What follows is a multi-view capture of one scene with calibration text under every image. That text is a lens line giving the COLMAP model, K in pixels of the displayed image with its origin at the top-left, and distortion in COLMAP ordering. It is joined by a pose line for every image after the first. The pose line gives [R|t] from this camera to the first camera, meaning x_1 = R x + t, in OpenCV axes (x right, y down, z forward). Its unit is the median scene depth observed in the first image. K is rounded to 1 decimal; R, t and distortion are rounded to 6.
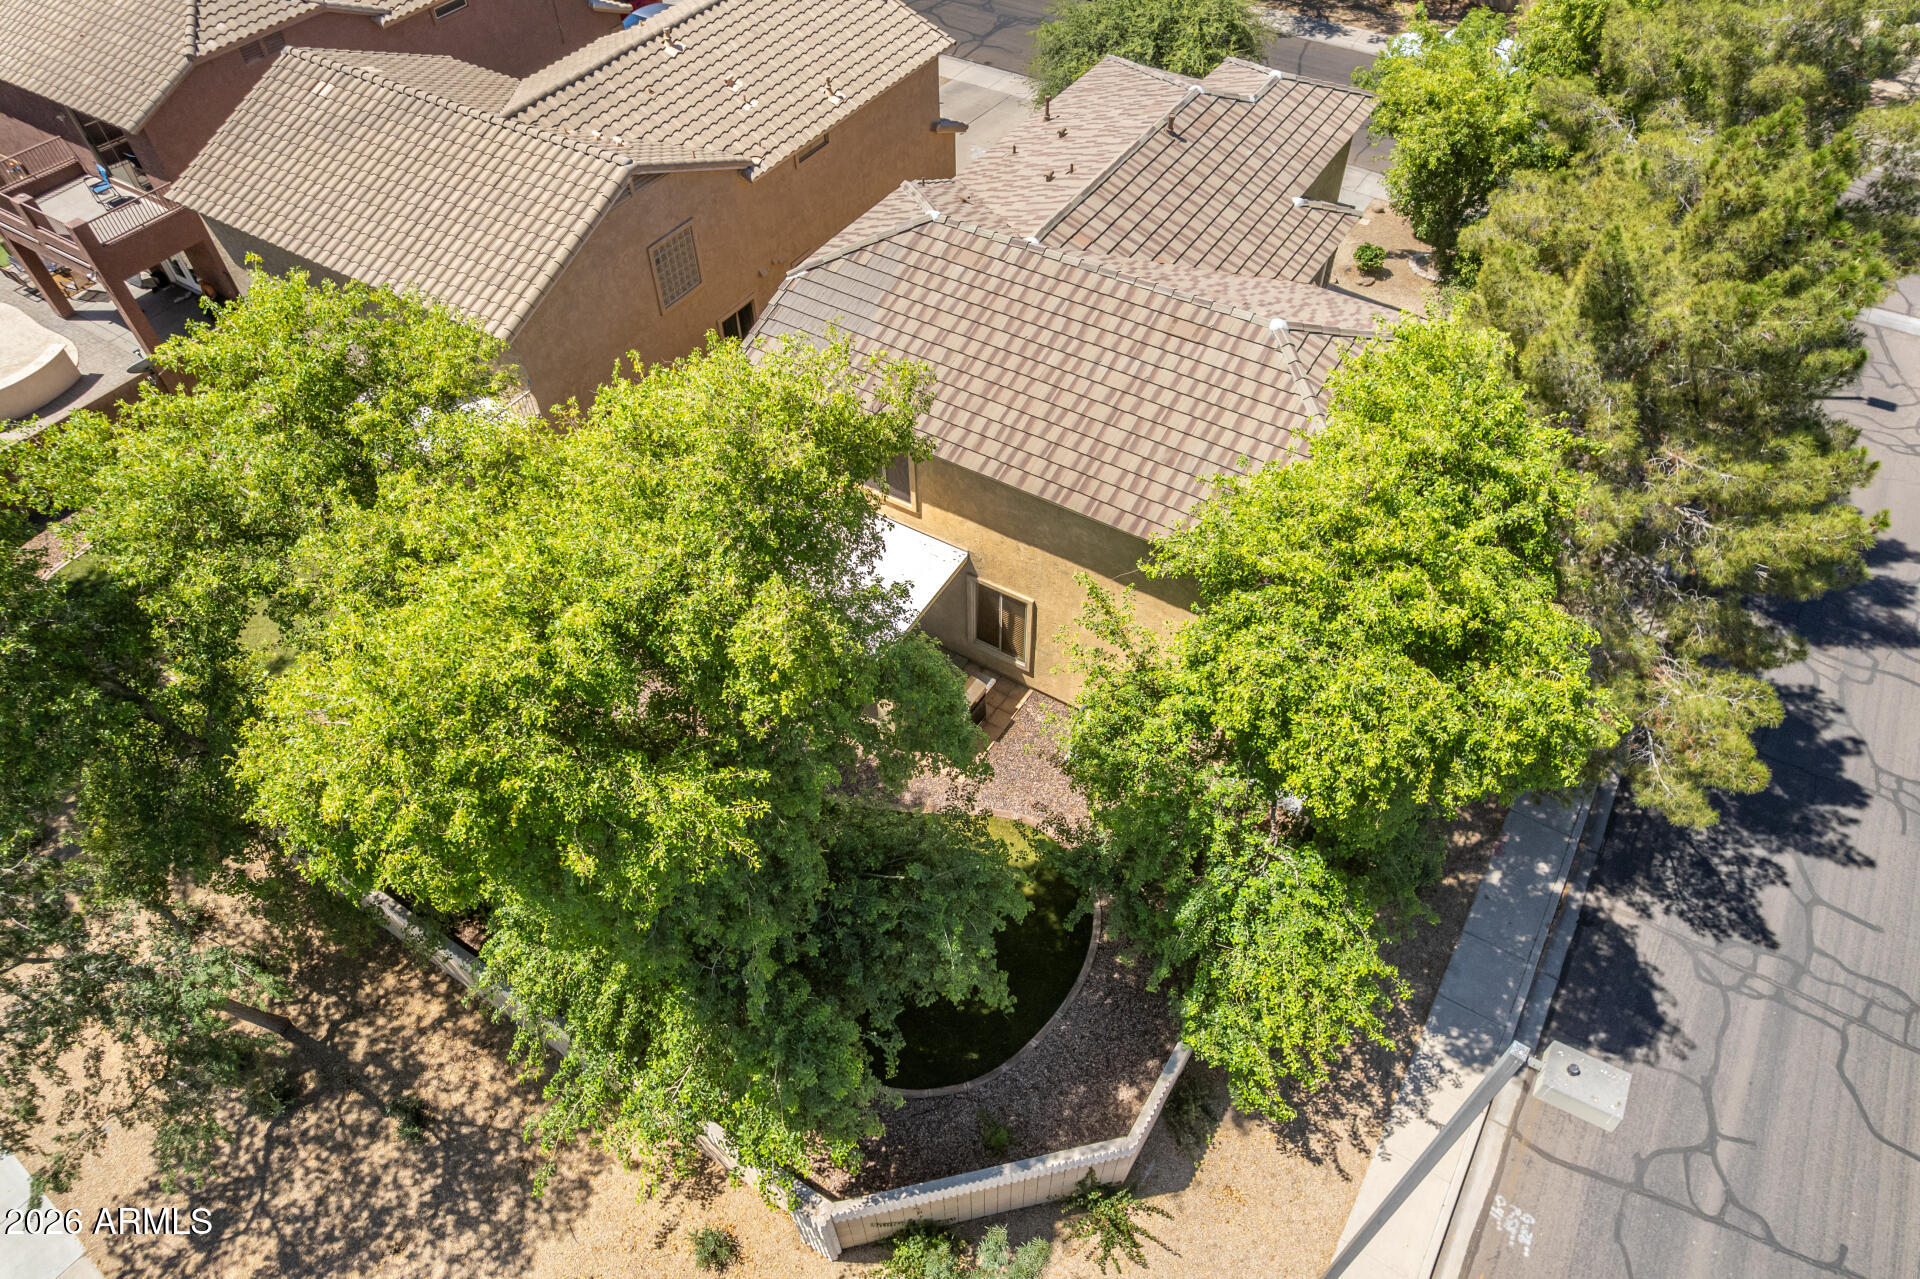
lens RADIAL K [[1226.4, 0, 963.3], [0, 1226.4, 643.6], [0, 0, 1]] dist [-0.081217, 0.073644]
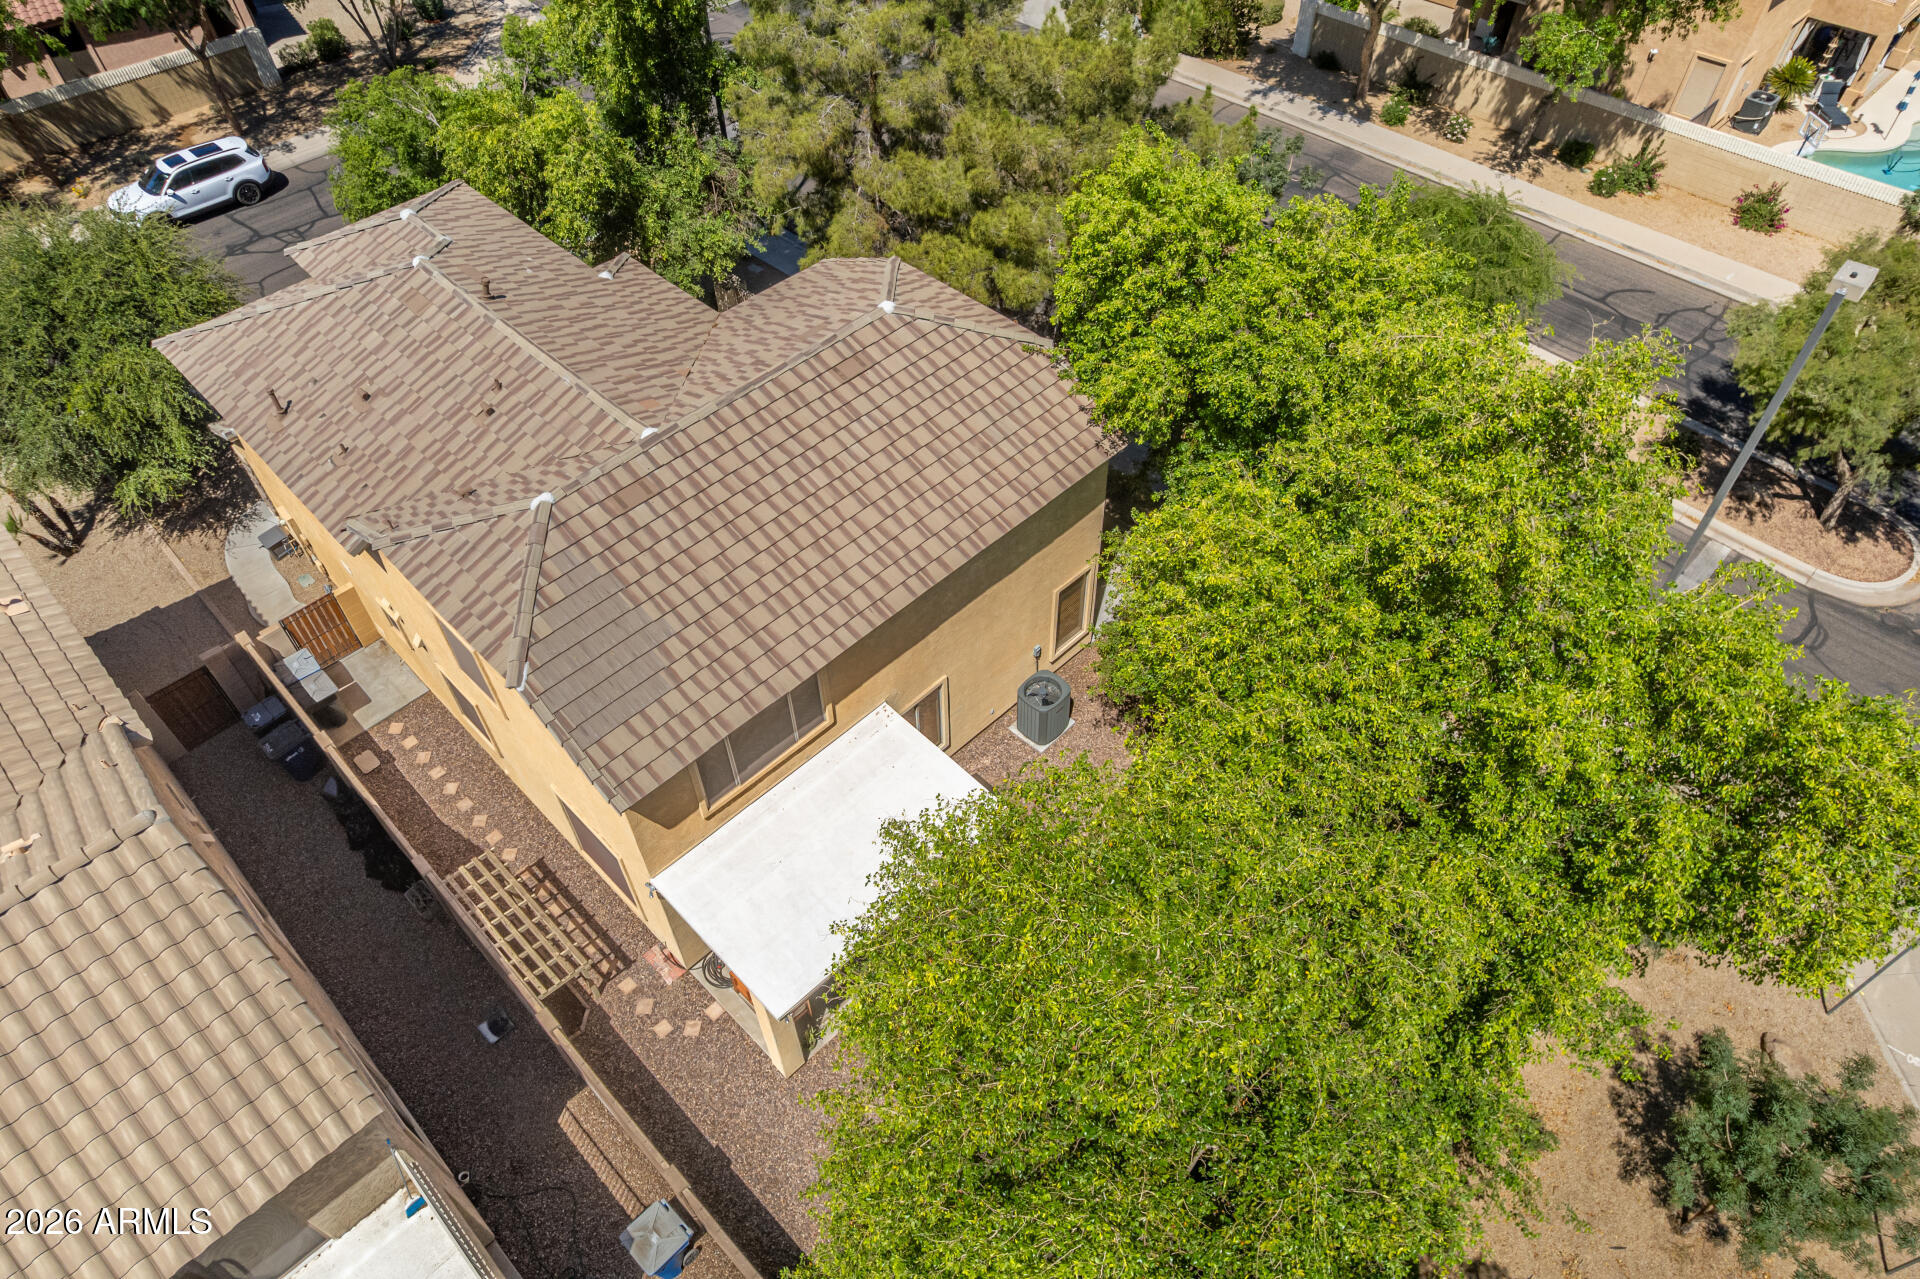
lens RADIAL K [[1226.4, 0, 963.3], [0, 1226.4, 643.6], [0, 0, 1]] dist [-0.081217, 0.073644]
pose [[0.225830, -0.728183, 0.647110, -0.583194], [0.740554, 0.559900, 0.371606, -0.426200], [-0.632914, 0.395300, 0.665701, 0.377037]]
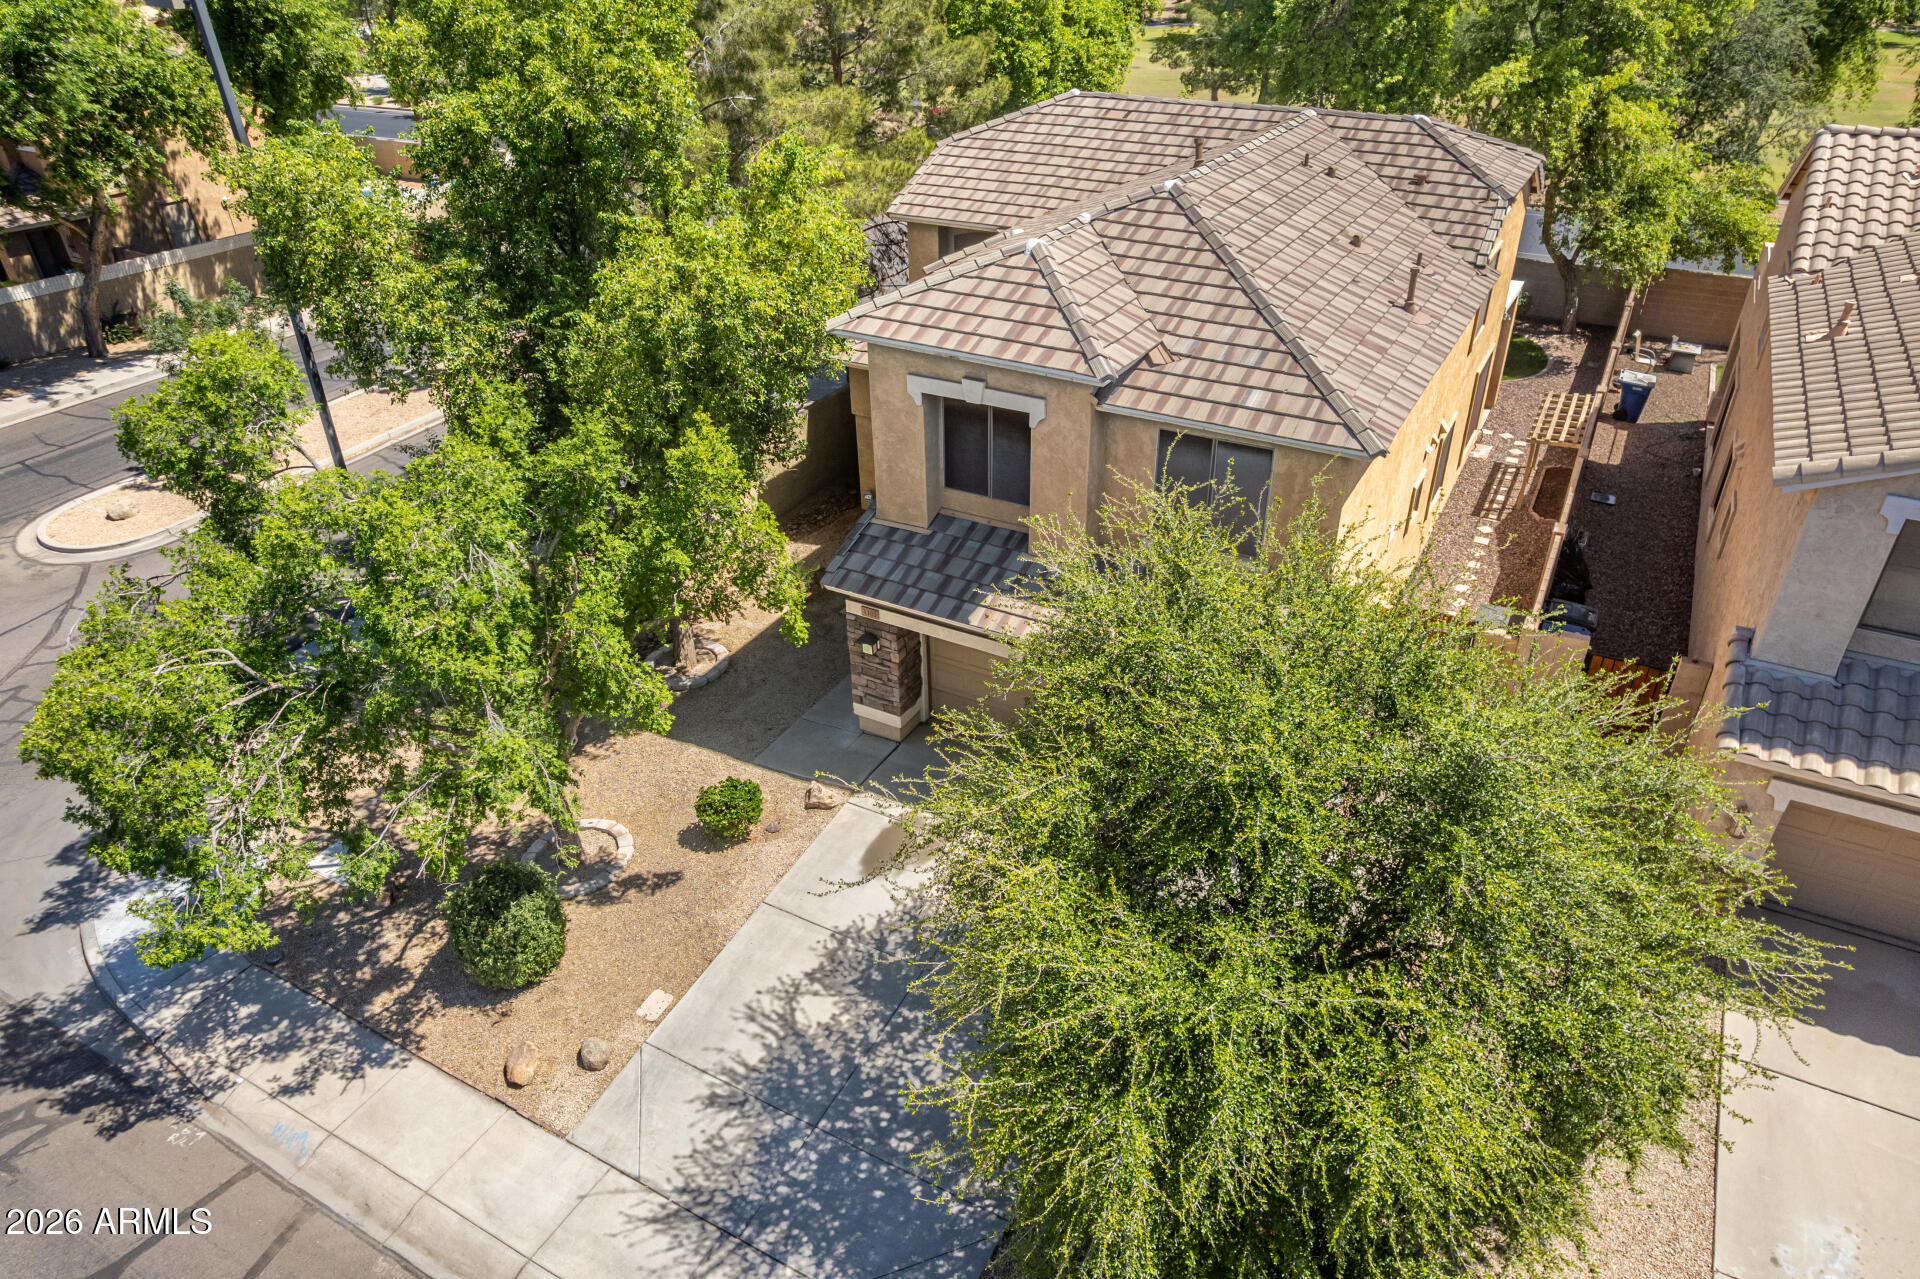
lens RADIAL K [[1226.4, 0, 963.3], [0, 1226.4, 643.6], [0, 0, 1]] dist [-0.081217, 0.073644]
pose [[-0.998661, 0.041451, -0.030939, 0.421787], [-0.024209, 0.154006, 0.987773, -1.335630], [0.045709, 0.987200, -0.152797, 1.672495]]
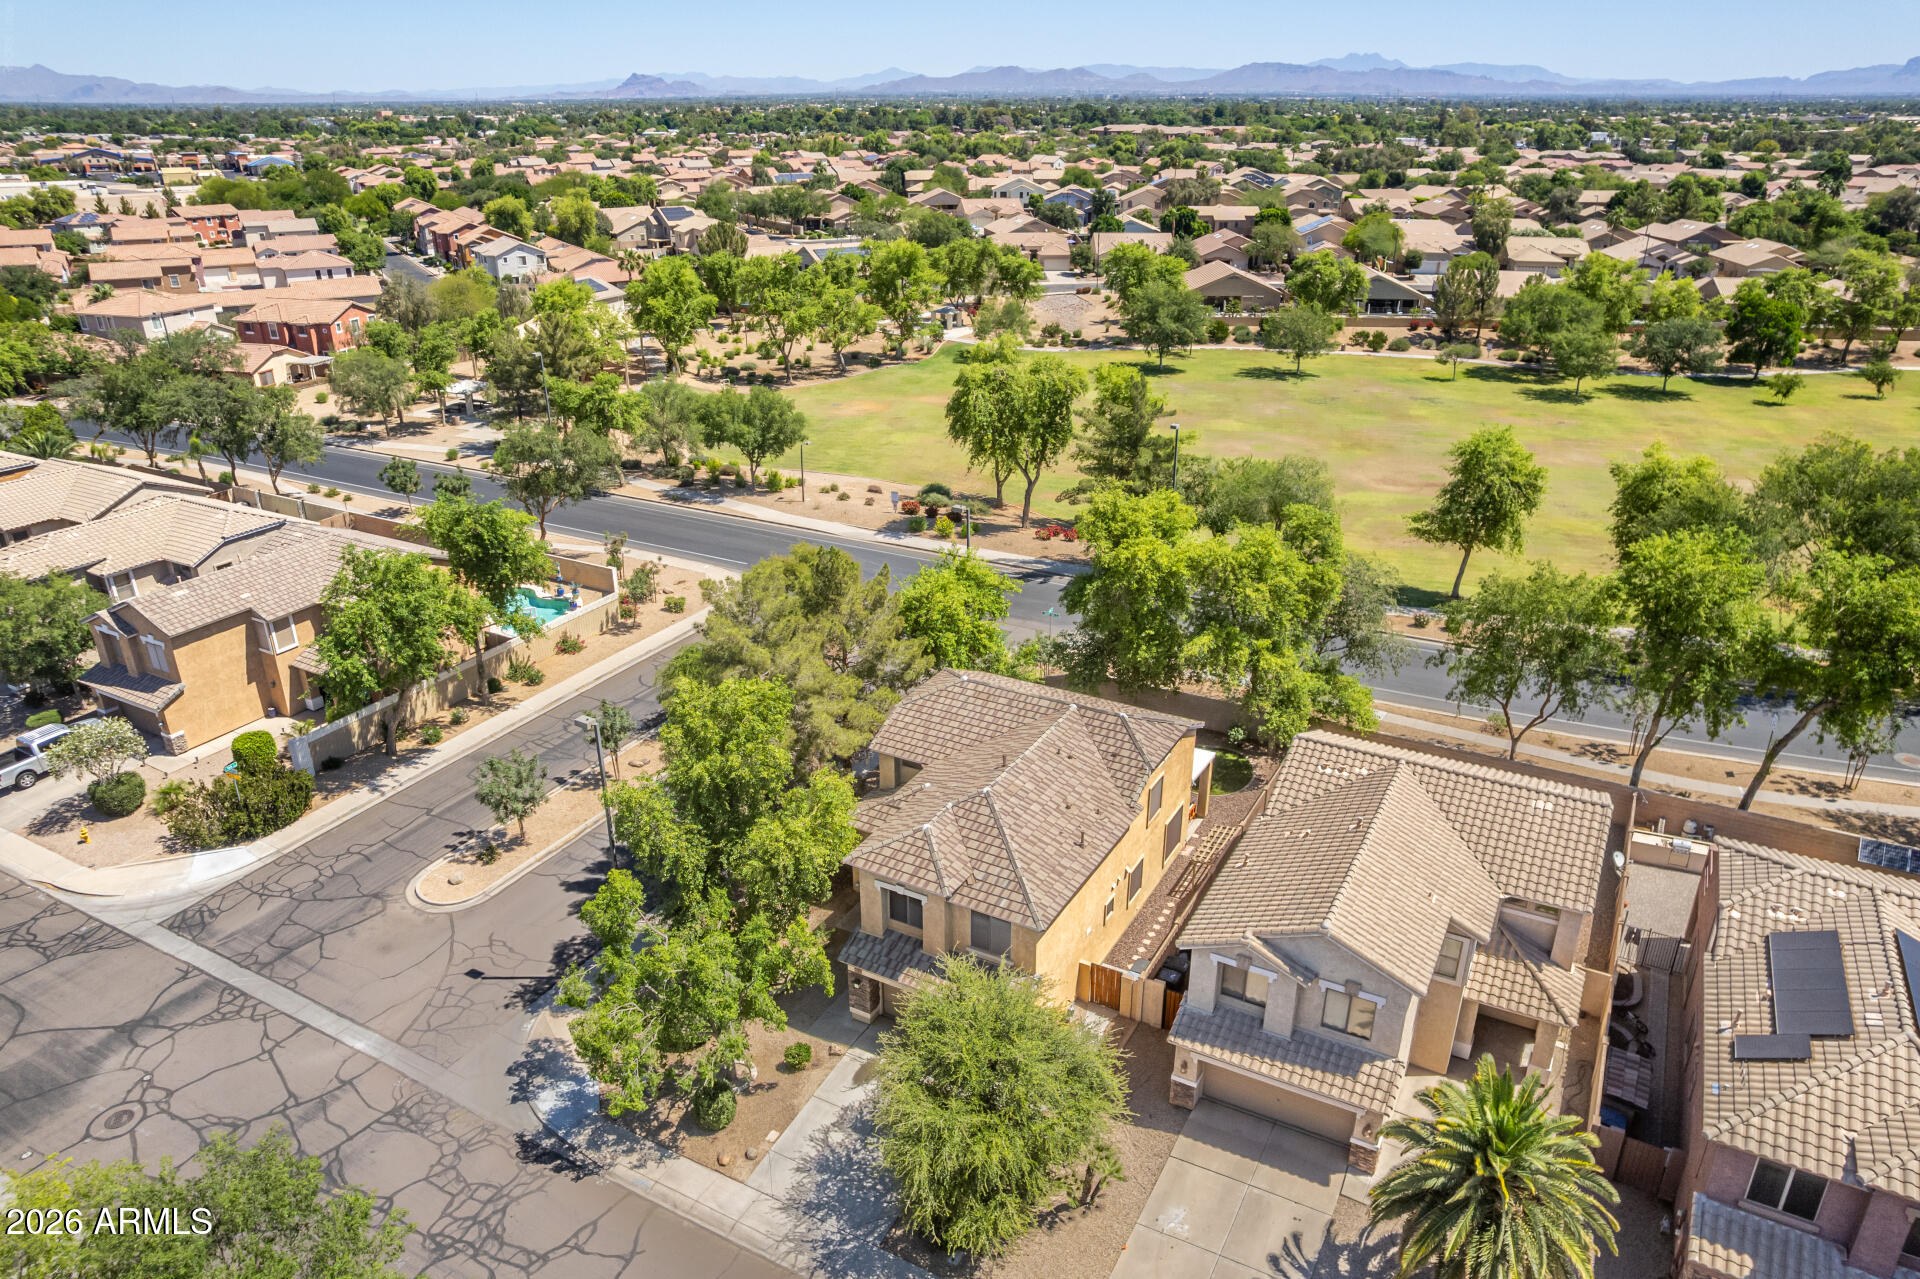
lens RADIAL K [[1269.7, 0, 953.1], [0, 1269.7, 639.5], [0, 0, 1]] dist [-0.075959, 0.063006]
pose [[-0.998784, 0.029065, -0.039826, 0.371551], [-0.029359, 0.298335, 0.954010, -2.613266], [0.039610, 0.954019, -0.297119, 1.624268]]
